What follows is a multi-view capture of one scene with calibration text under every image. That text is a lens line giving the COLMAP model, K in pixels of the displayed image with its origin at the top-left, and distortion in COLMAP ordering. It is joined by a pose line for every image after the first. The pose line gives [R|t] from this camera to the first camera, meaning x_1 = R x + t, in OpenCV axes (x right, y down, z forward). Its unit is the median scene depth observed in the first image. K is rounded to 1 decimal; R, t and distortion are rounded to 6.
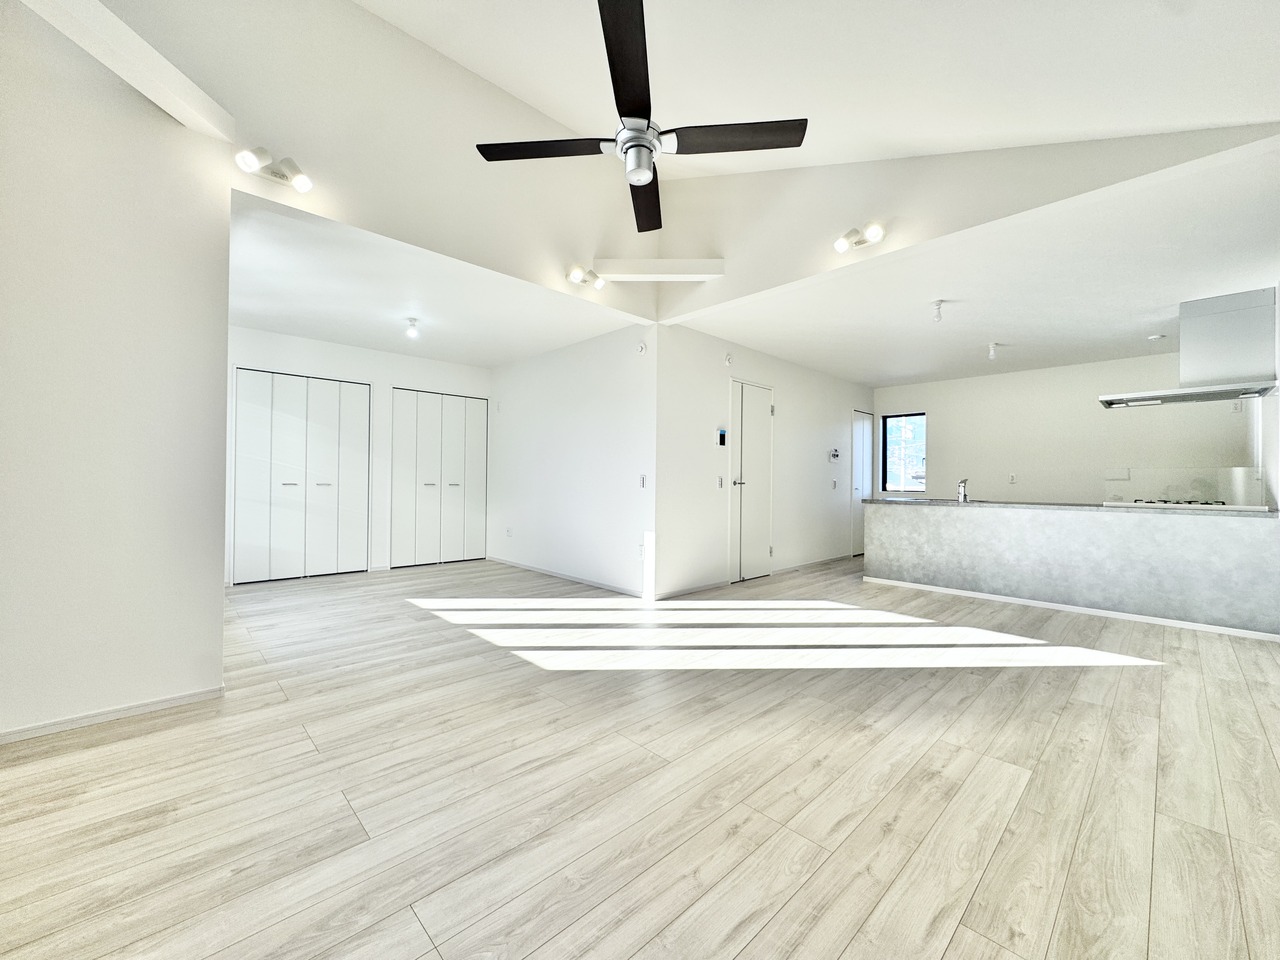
lens RADIAL K [[508.8, 0, 638.9], [0, 508.8, 479.5], [0, 0, 1]] dist [-0.003335, 0.000108]
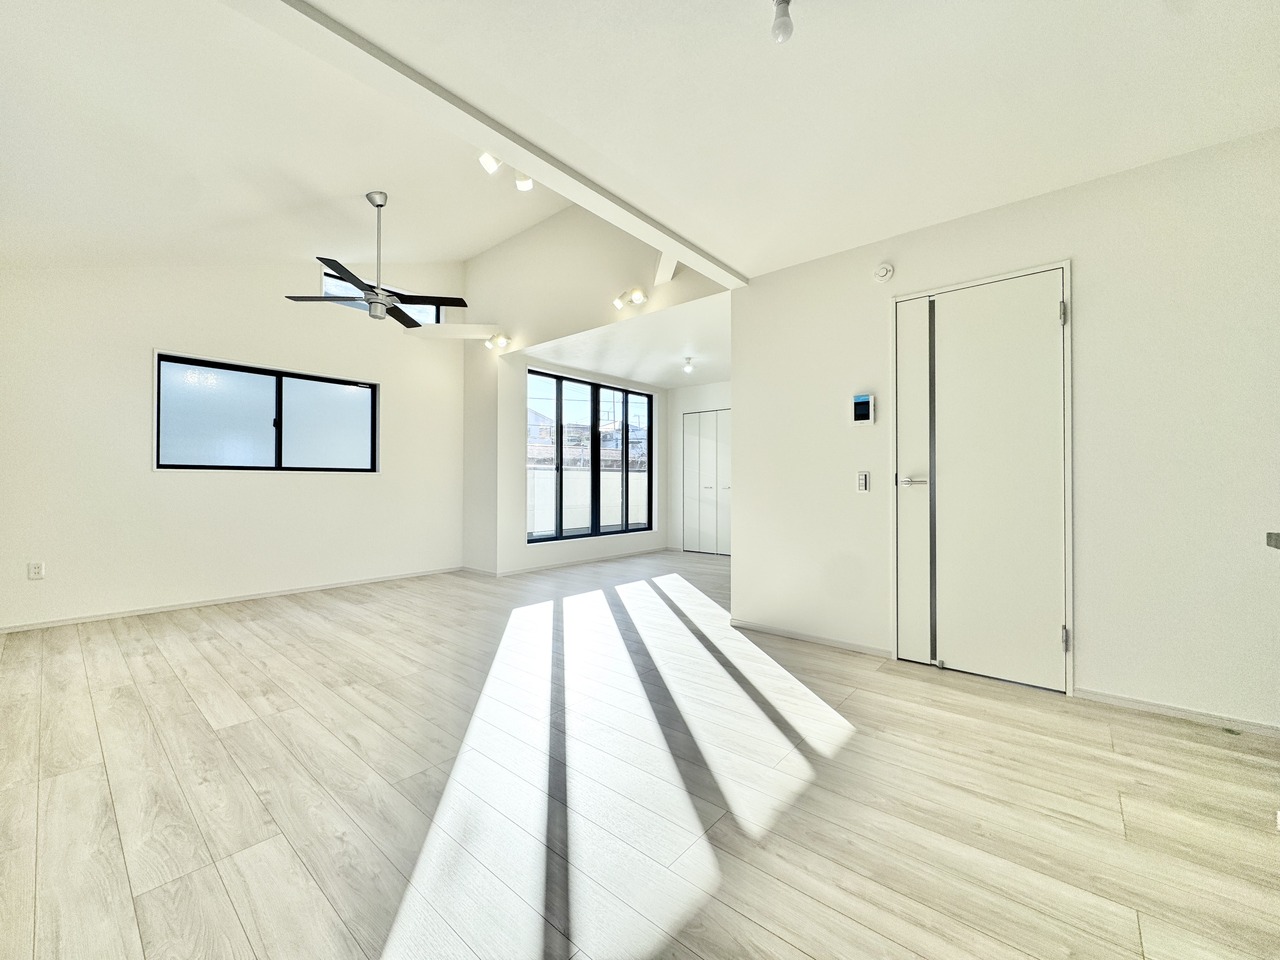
lens RADIAL K [[508.8, 0, 638.9], [0, 508.8, 479.5], [0, 0, 1]] dist [-0.003335, 0.000108]
pose [[0.101085, -0.019932, -0.994678, 1.758198], [0.003225, 0.999801, -0.019706, 0.034956], [0.994873, -0.001215, 0.101129, 1.599942]]
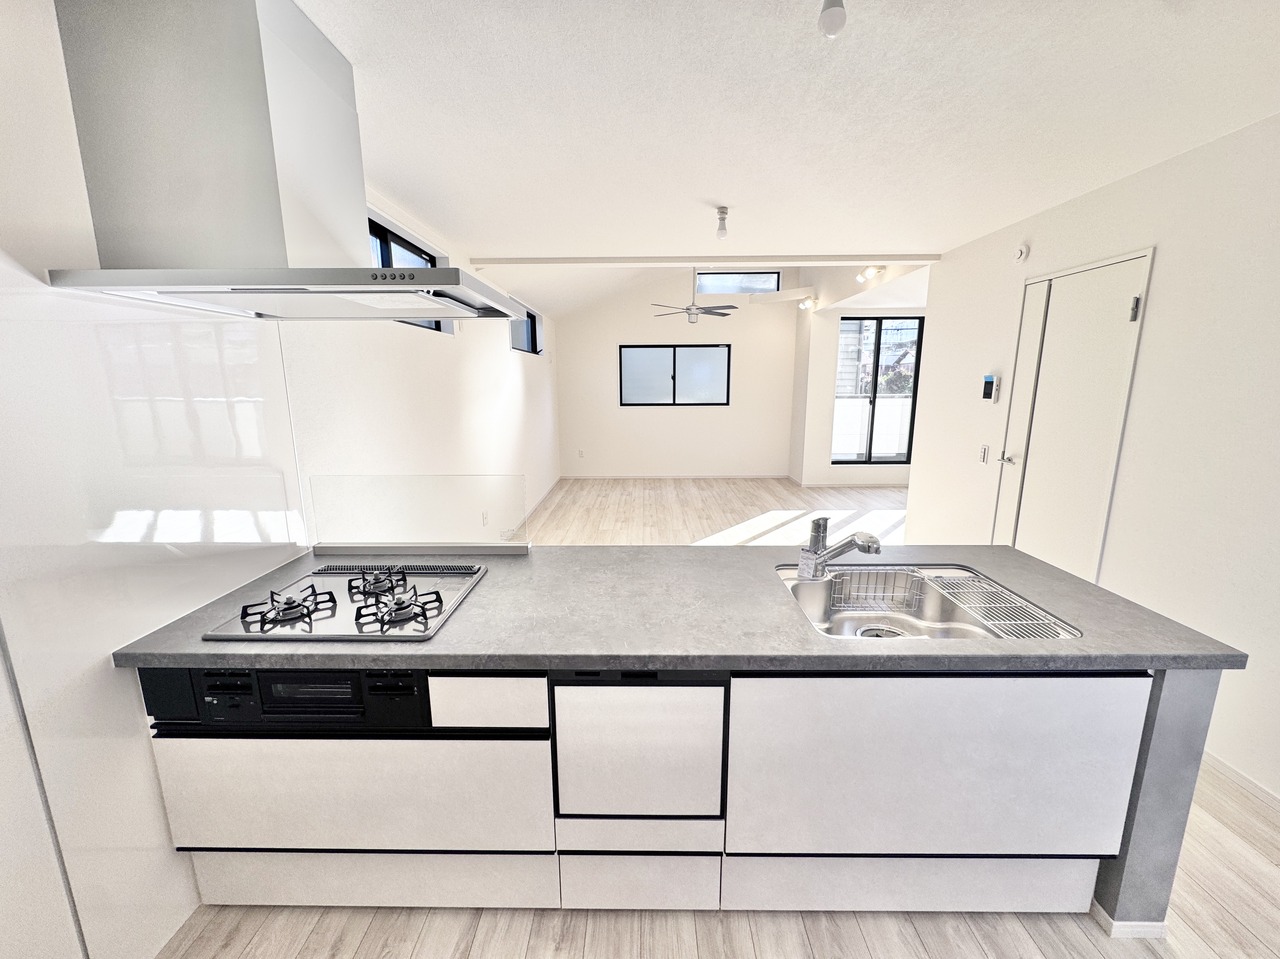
lens RADIAL K [[508.8, 0, 638.9], [0, 508.8, 479.0], [0, 0, 1]] dist [-0.003335, 0.000108]
pose [[-0.697485, 0.130608, -0.704597, 2.284506], [0.000374, 0.983316, 0.181903, -0.202401], [0.716599, 0.126611, -0.685897, 2.714880]]
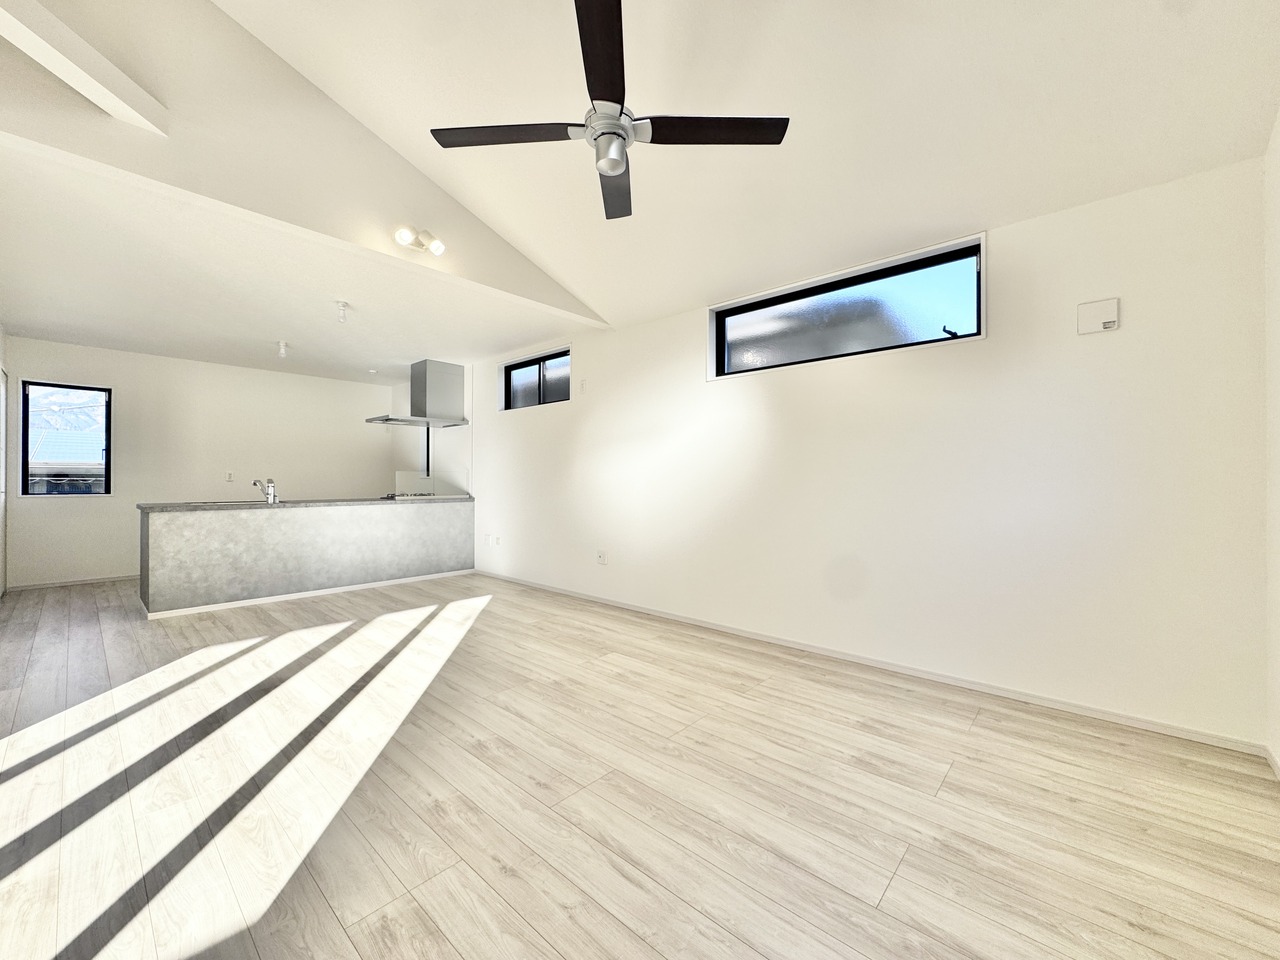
lens RADIAL K [[508.8, 0, 638.9], [0, 508.8, 479.5], [0, 0, 1]] dist [-0.003335, 0.000108]
pose [[-0.075973, -0.008424, 0.997074, -0.847940], [-0.007187, 0.999943, 0.007901, -0.029462], [-0.997084, -0.006565, -0.076030, 0.920385]]
